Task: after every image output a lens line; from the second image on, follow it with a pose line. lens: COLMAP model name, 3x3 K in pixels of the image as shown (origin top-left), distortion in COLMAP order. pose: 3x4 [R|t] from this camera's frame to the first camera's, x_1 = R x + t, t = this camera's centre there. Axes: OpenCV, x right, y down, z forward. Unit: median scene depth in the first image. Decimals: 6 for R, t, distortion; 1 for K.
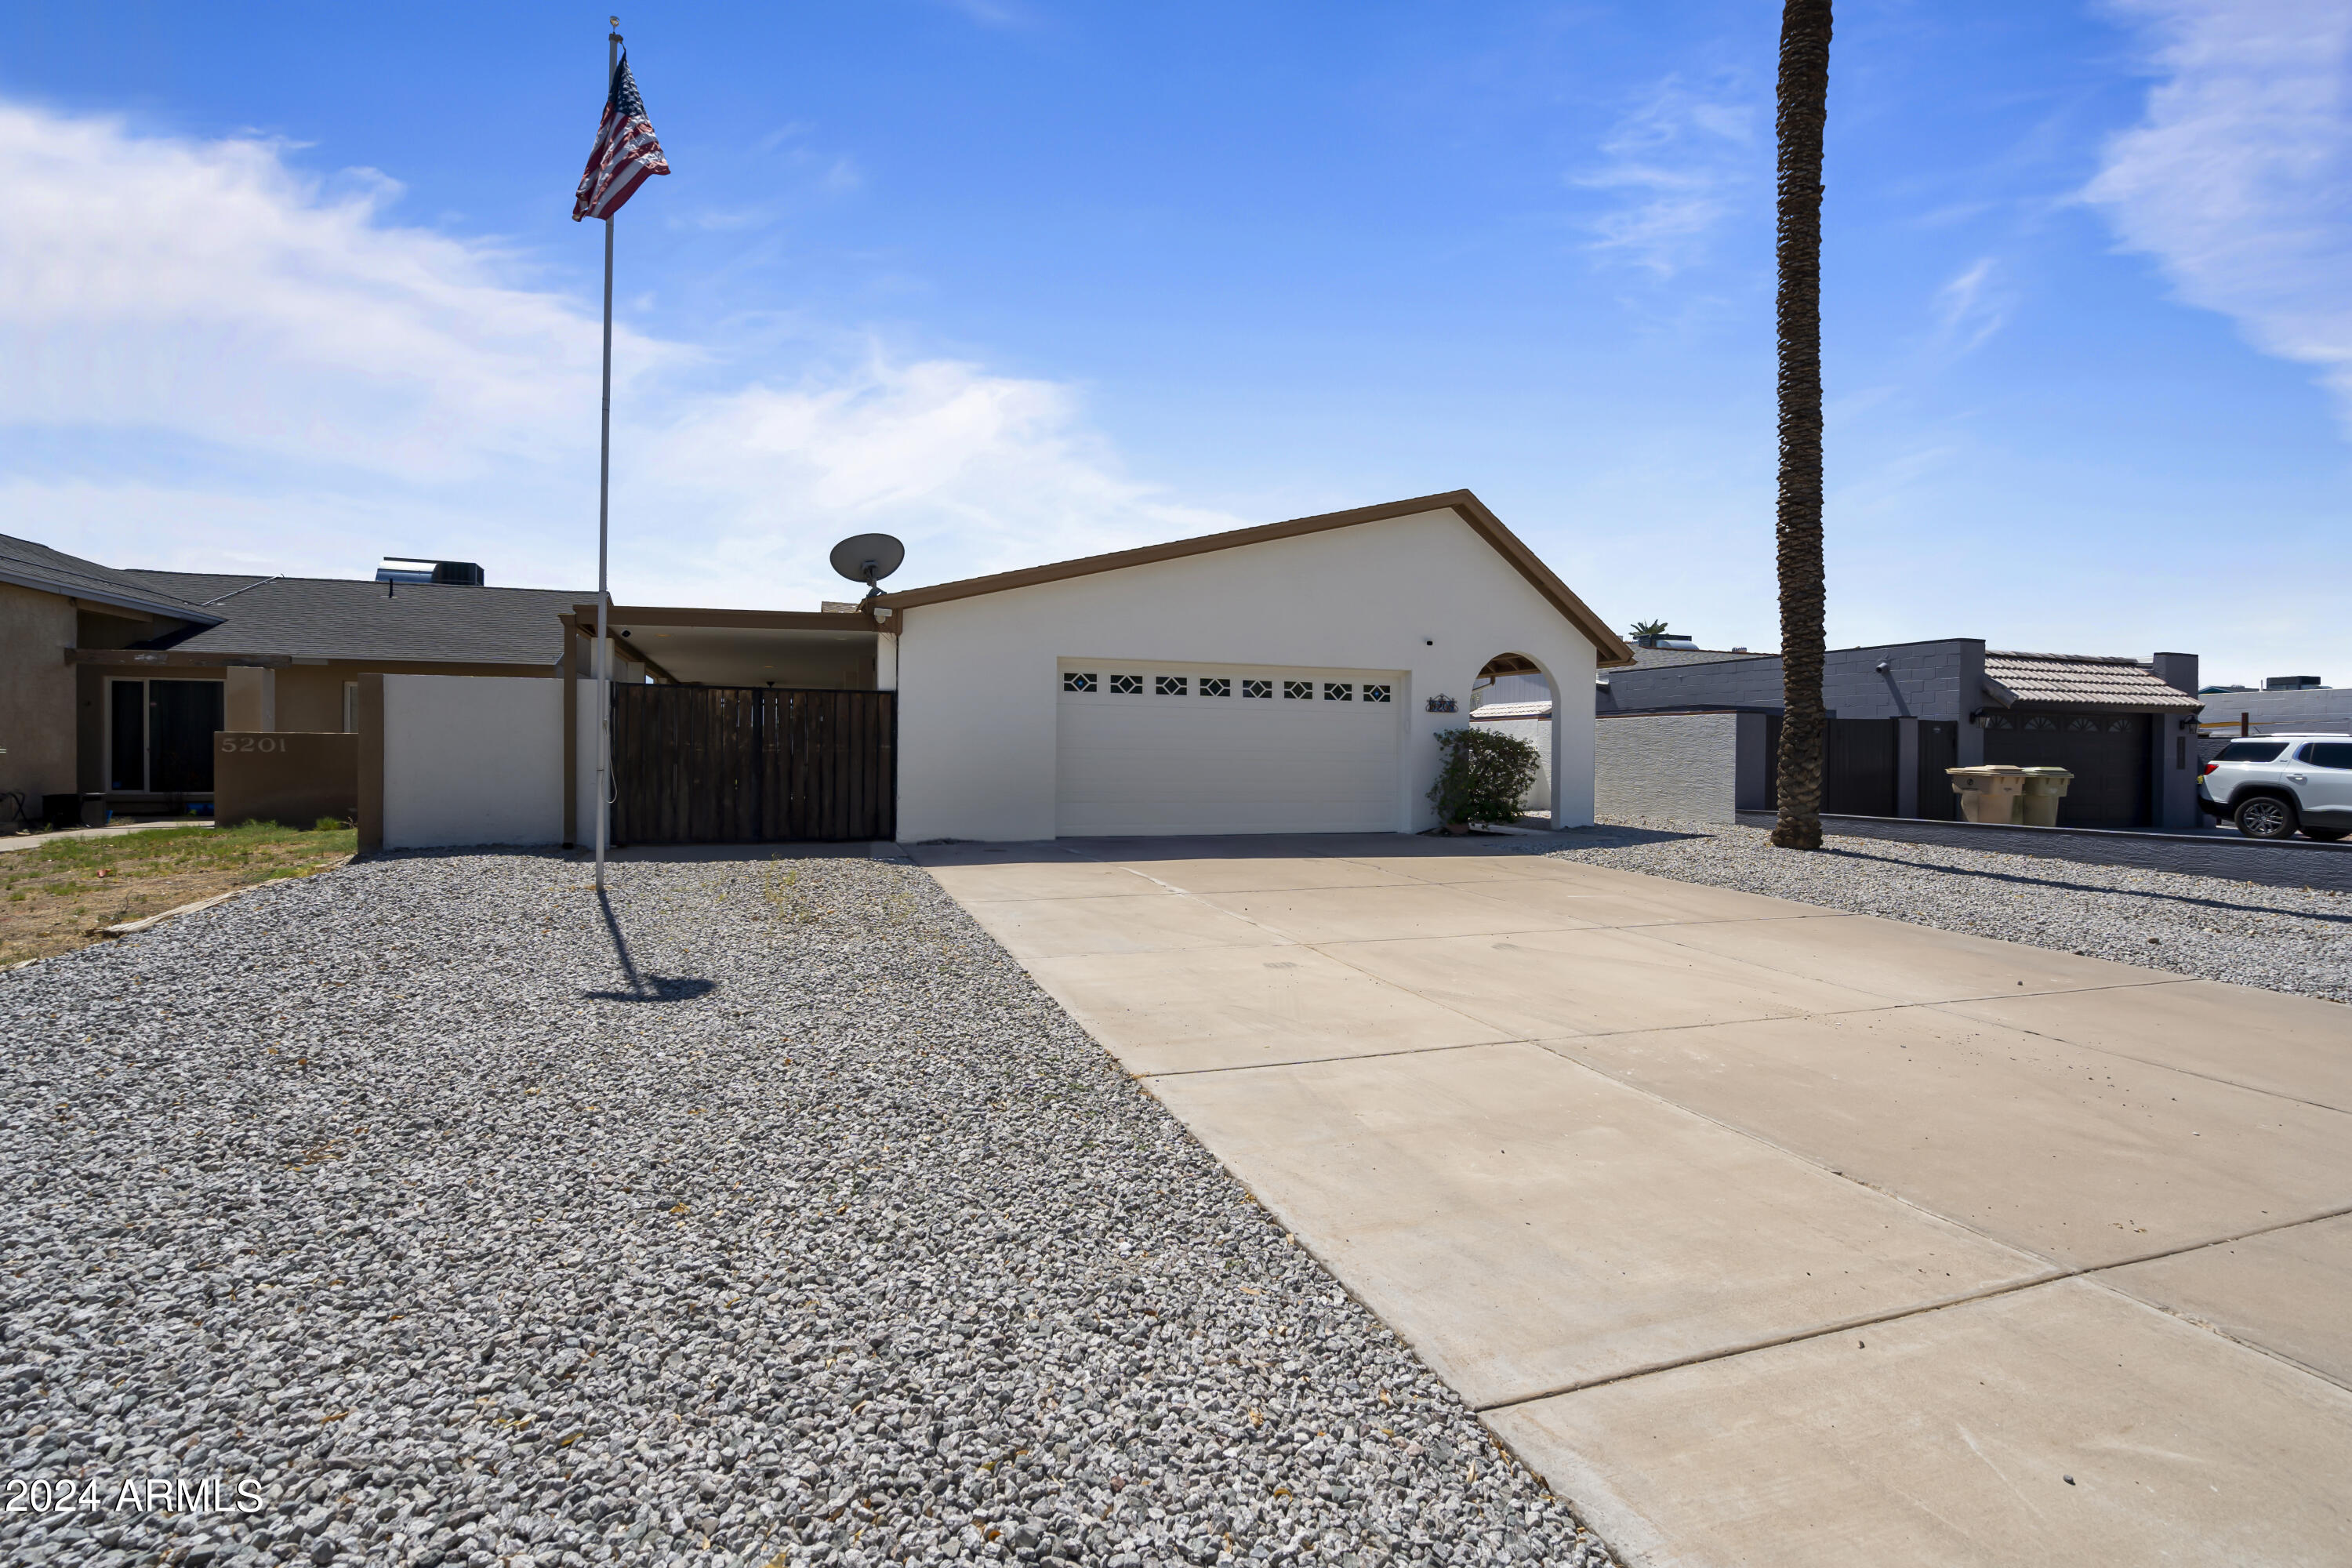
lens RADIAL K [[1078.0, 0, 1194.3], [0, 1078.0, 745.8], [0, 0, 1]] dist [0.000926, 0.000096]
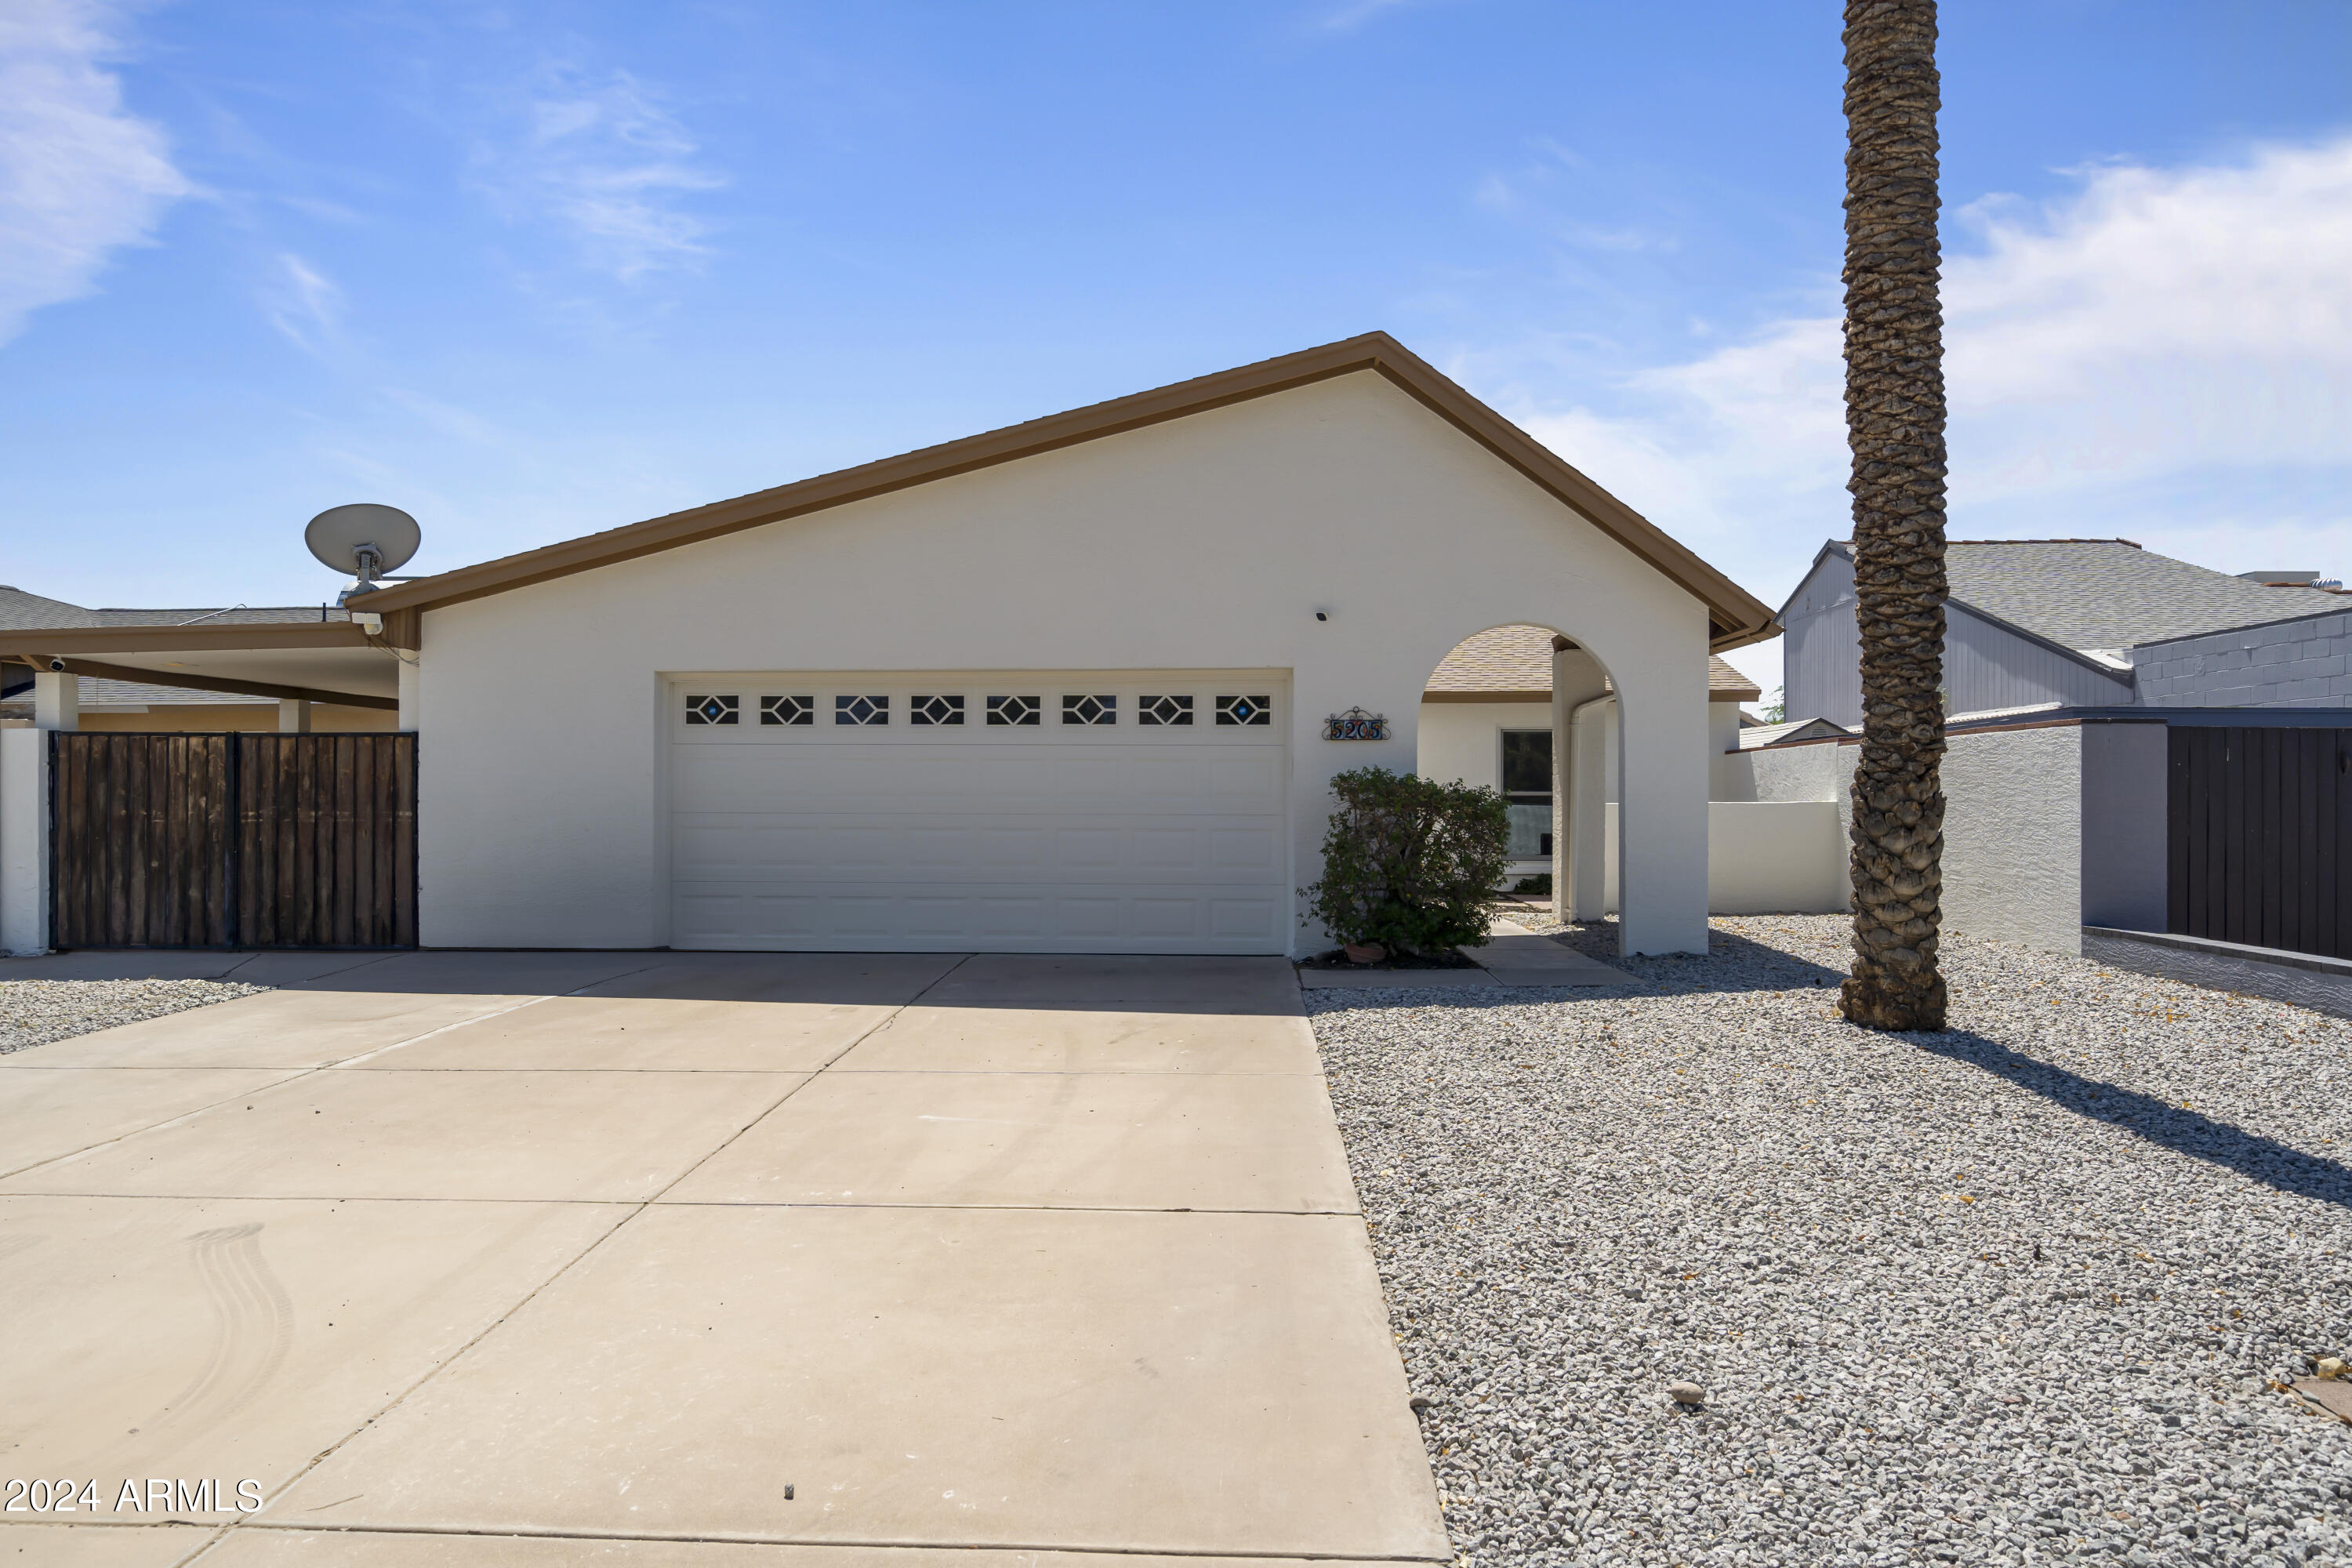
lens RADIAL K [[1466.8, 0, 1169.4], [0, 1466.8, 786.8], [0, 0, 1]] dist [-0.000117, 0.000432]
pose [[0.924875, -0.014595, -0.379992, 0.494240], [0.011544, 0.999880, -0.010307, -0.001068], [0.380096, 0.005146, 0.924933, 0.313951]]
